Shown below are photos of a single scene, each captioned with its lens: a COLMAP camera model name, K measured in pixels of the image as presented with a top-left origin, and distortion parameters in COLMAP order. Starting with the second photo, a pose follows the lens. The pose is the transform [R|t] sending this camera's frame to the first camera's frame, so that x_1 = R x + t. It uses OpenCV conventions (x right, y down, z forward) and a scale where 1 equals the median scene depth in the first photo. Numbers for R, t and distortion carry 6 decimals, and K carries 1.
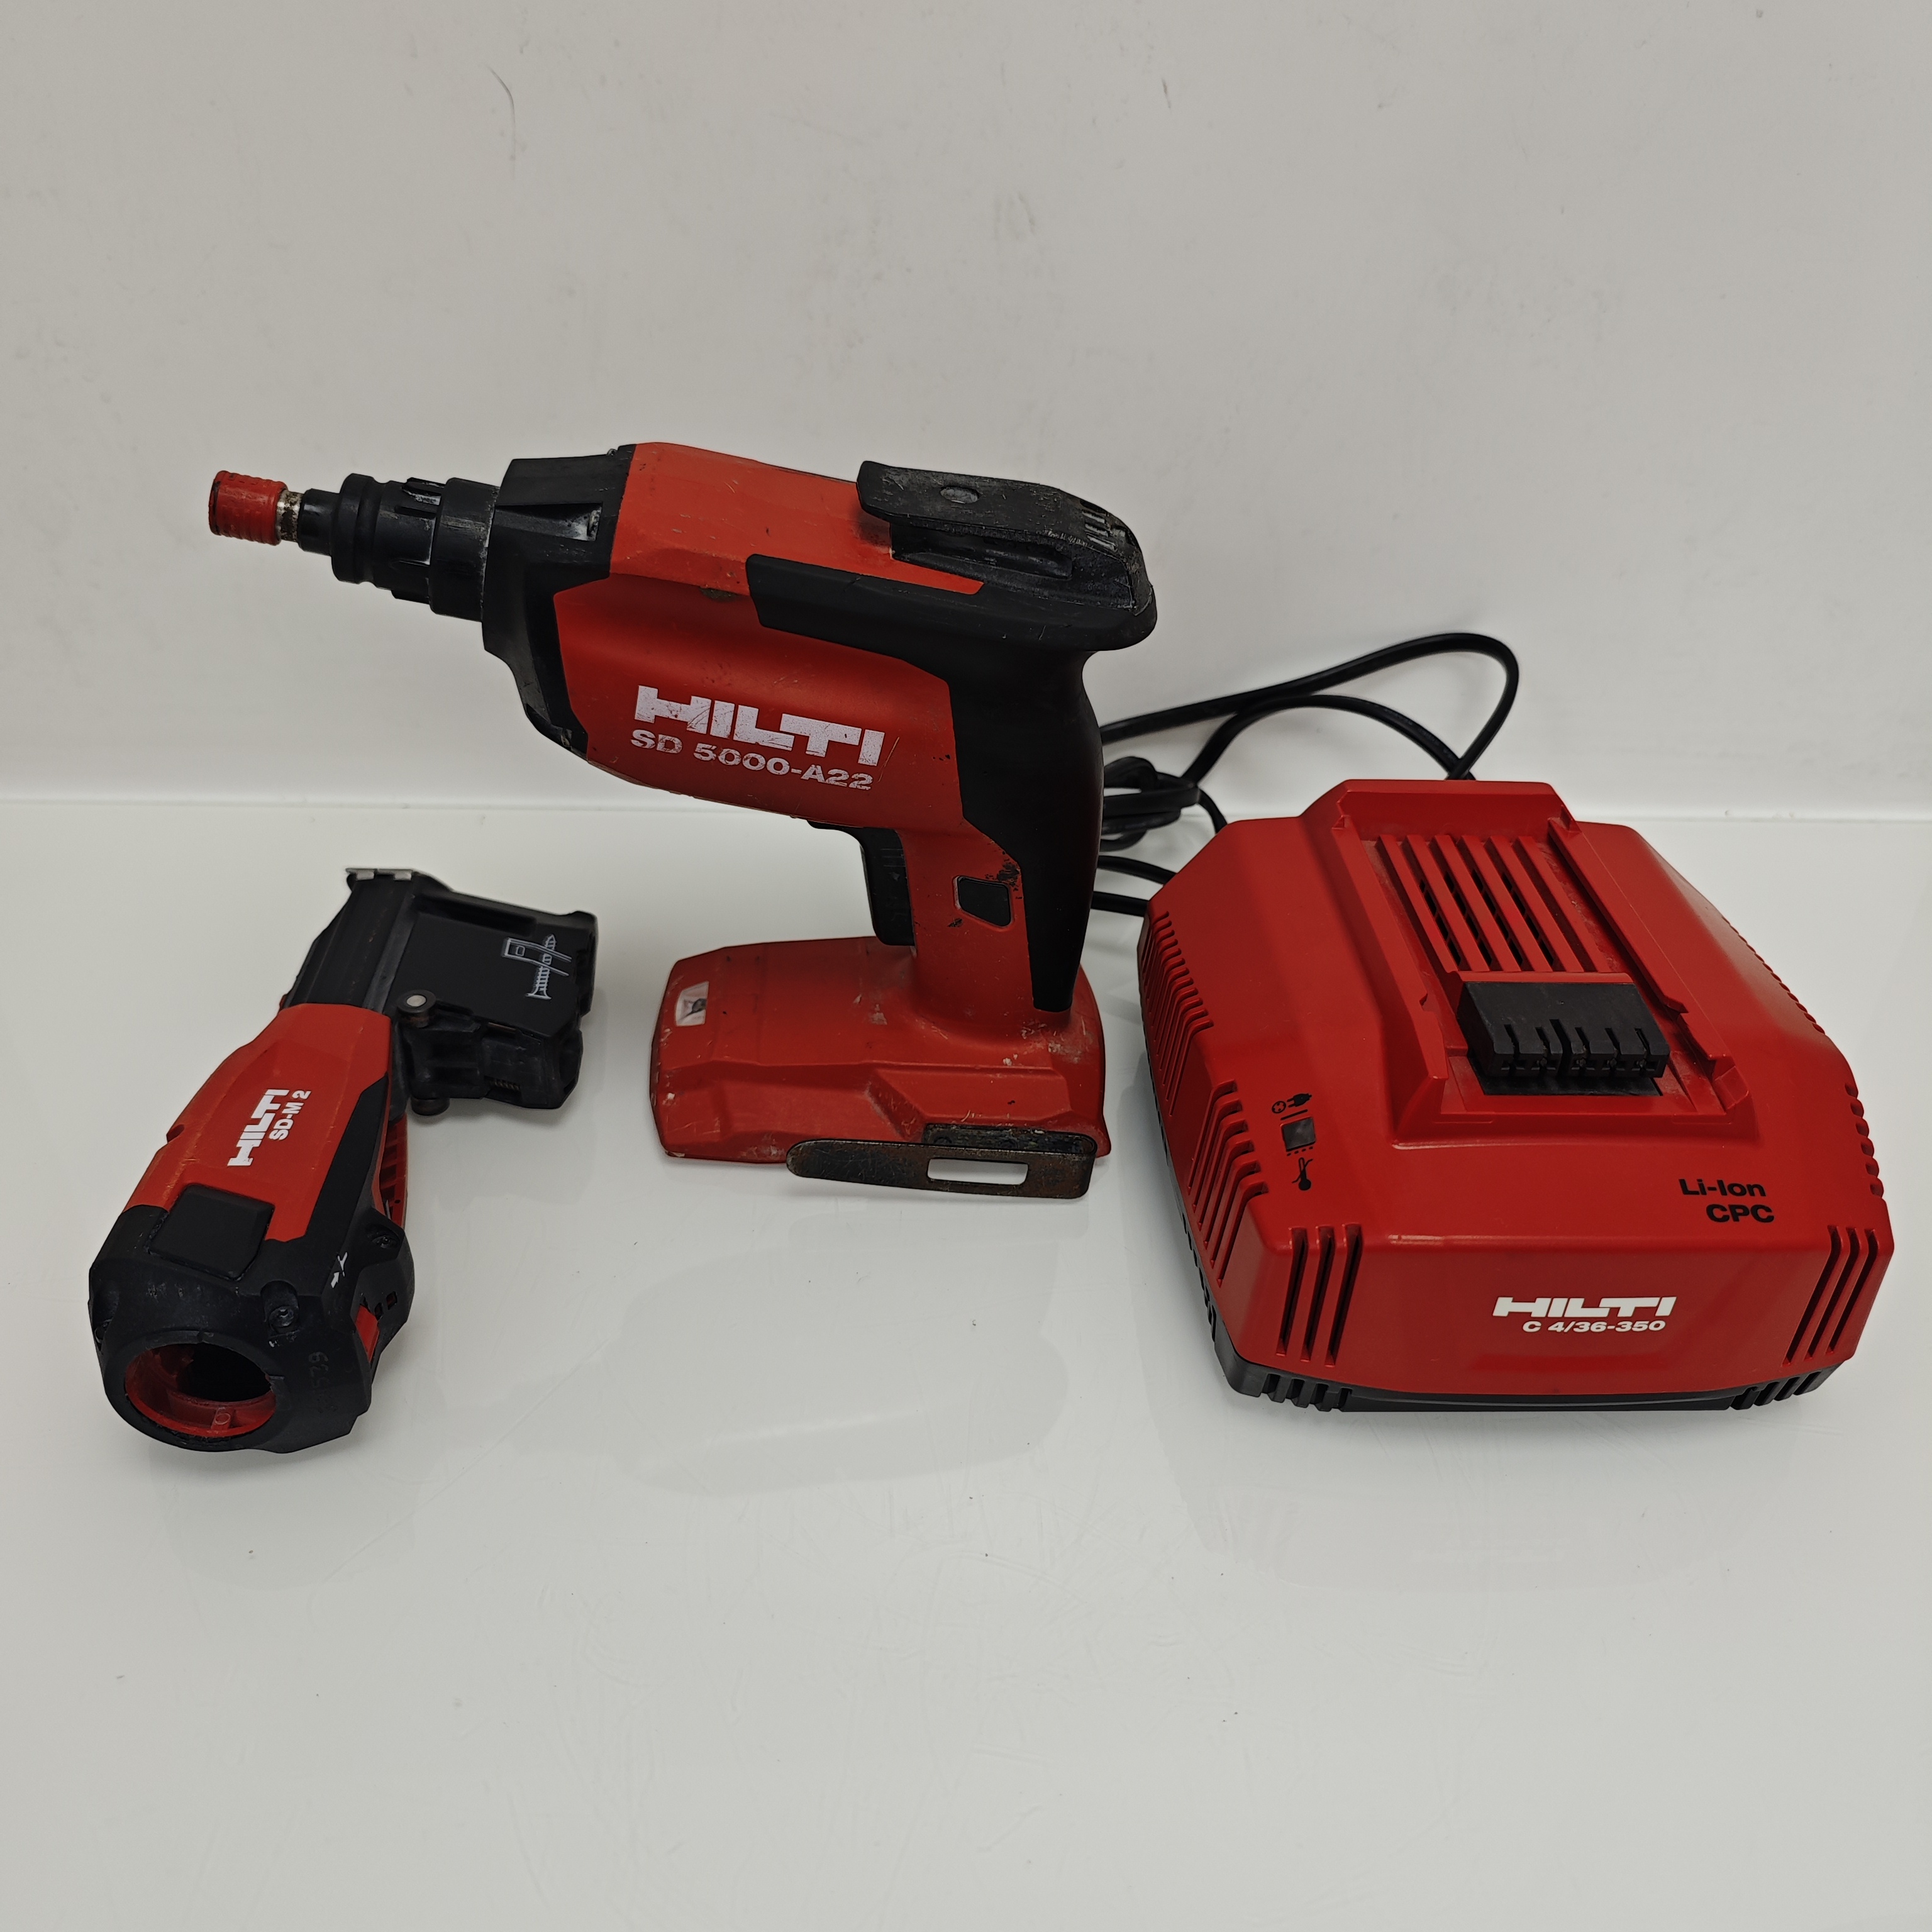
lens RADIAL K [[1700.9, 0, 928.6], [0, 1700.9, 962.1], [0, 0, 1]] dist [-0.004038, -0.050291]
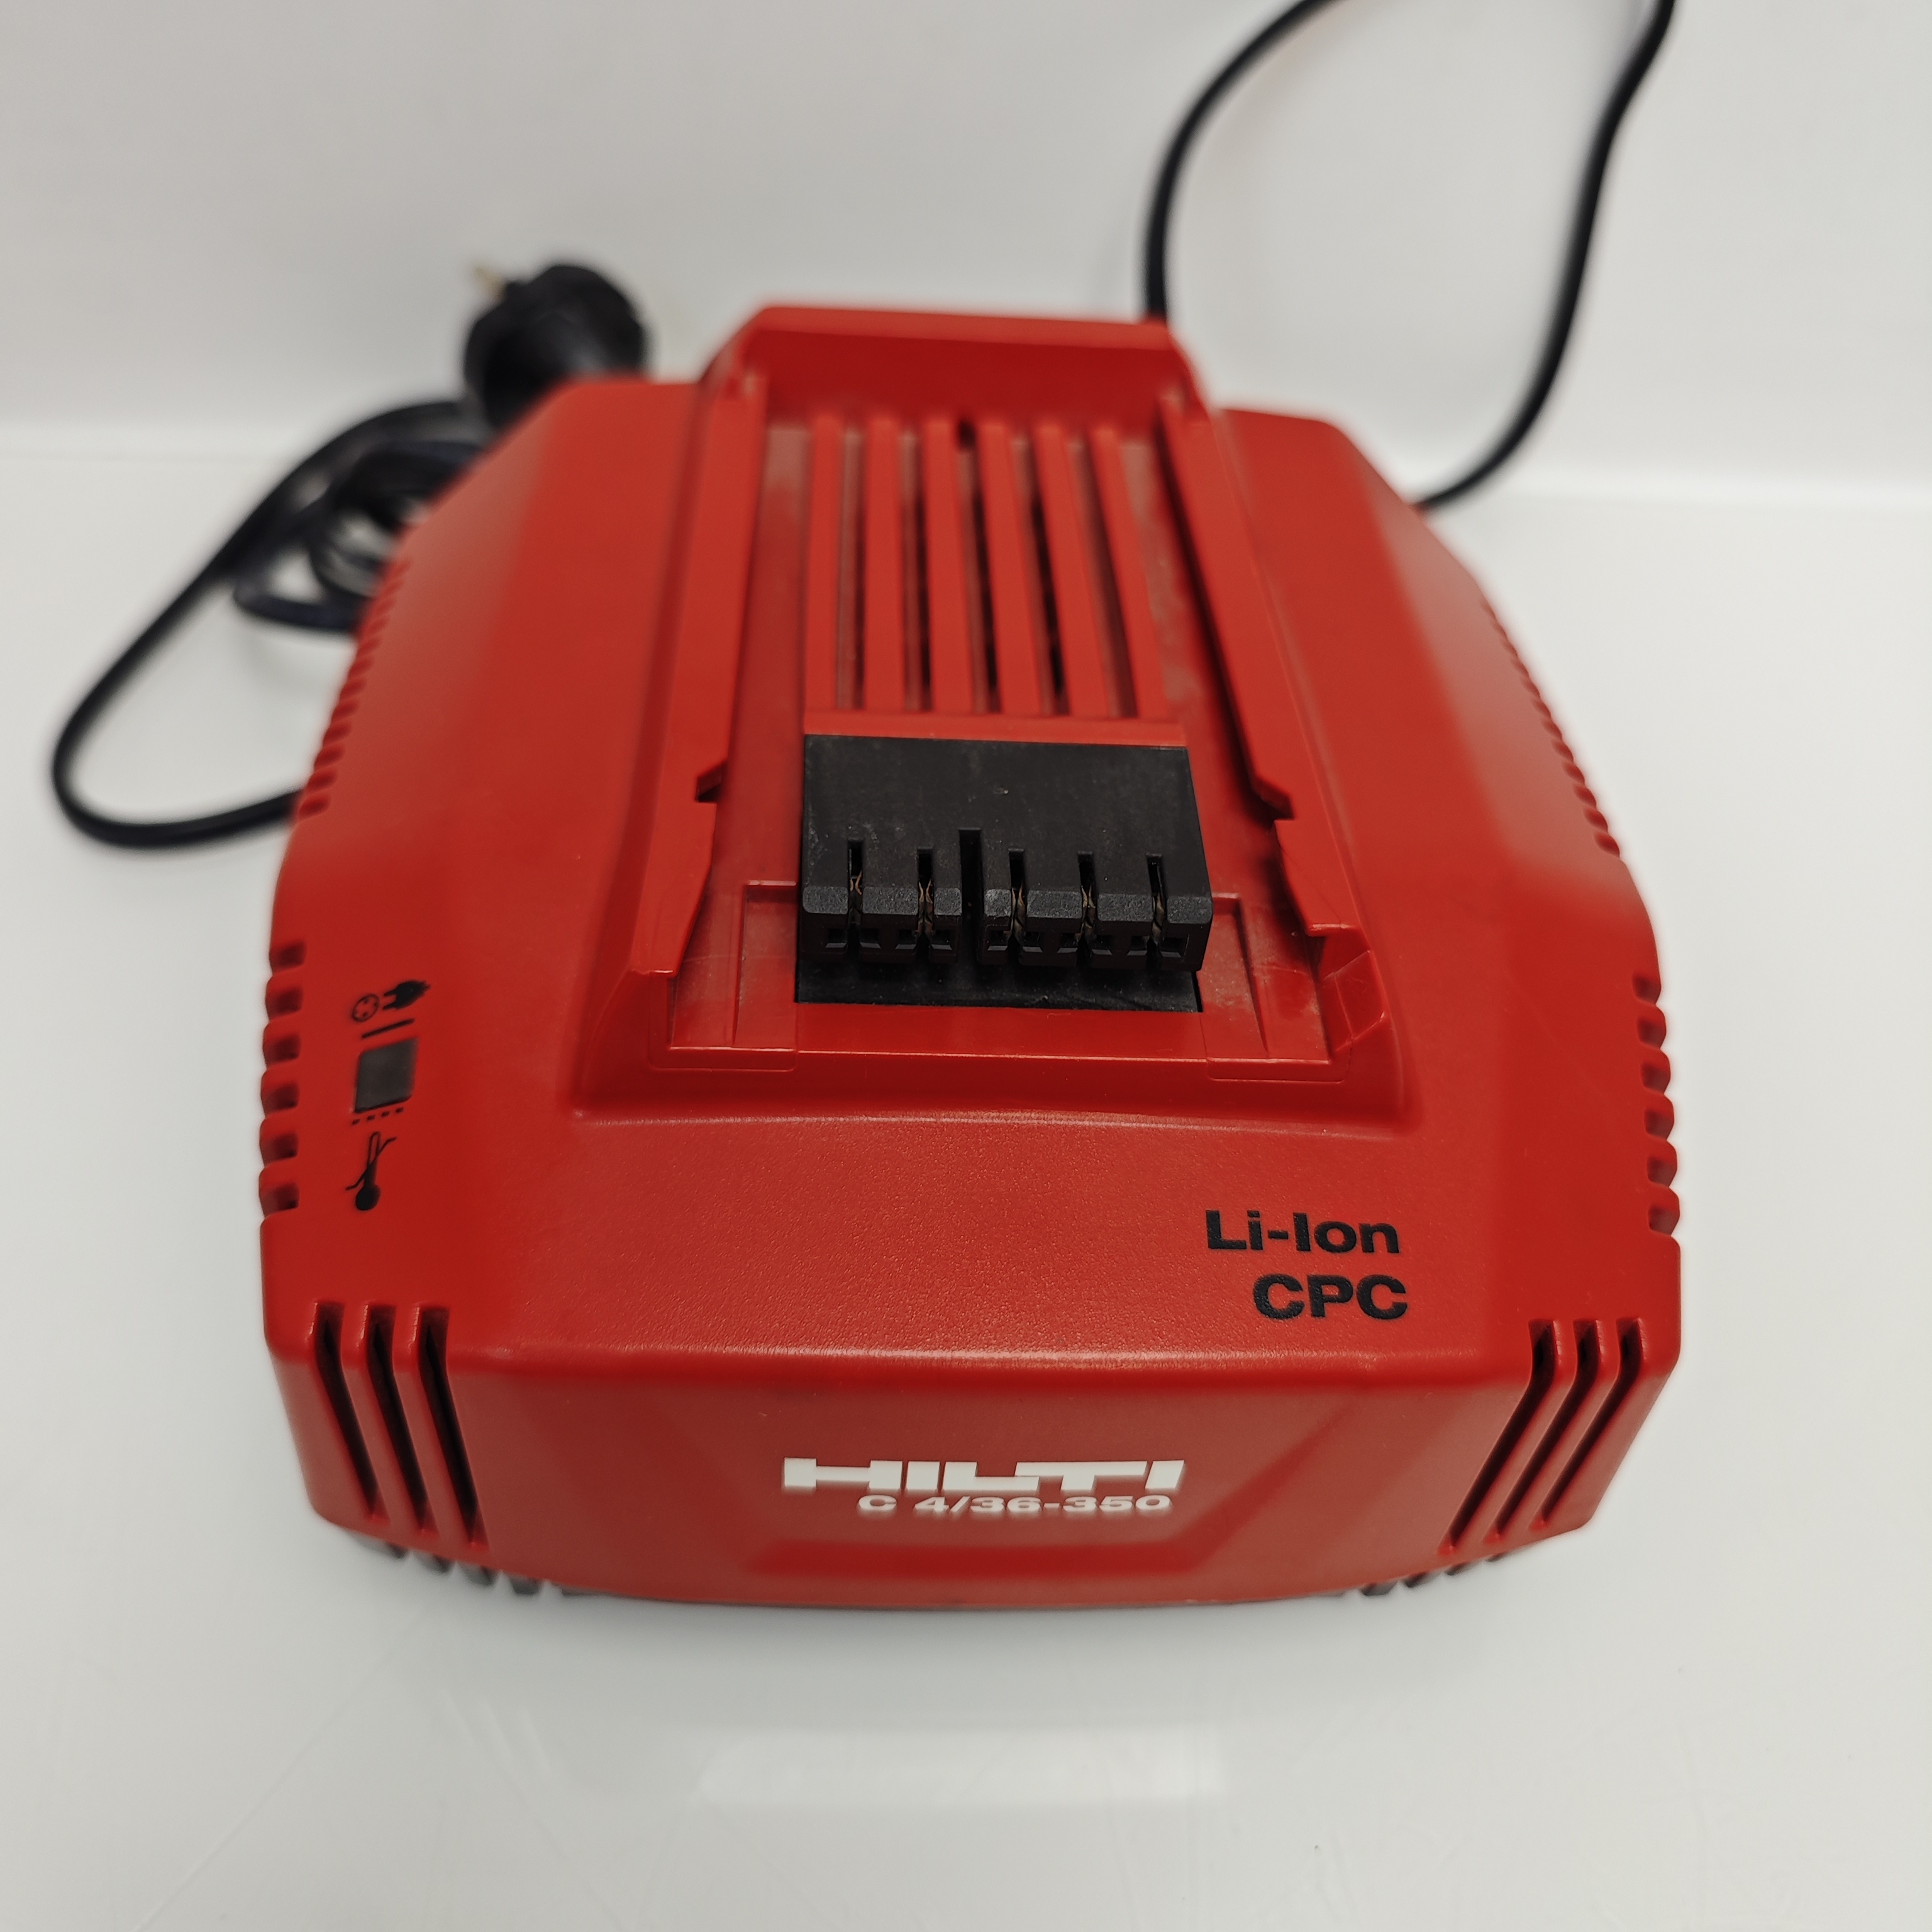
lens RADIAL K [[1711.1, 0, 966.0], [0, 1711.1, 966.0], [0, 0, 1]] dist [-0.006196, -0.083243]
pose [[0.998628, 0.022331, 0.047361, 0.361840], [-0.030906, 0.981513, 0.188884, -0.015881], [-0.042268, -0.190088, 0.980857, 0.587087]]
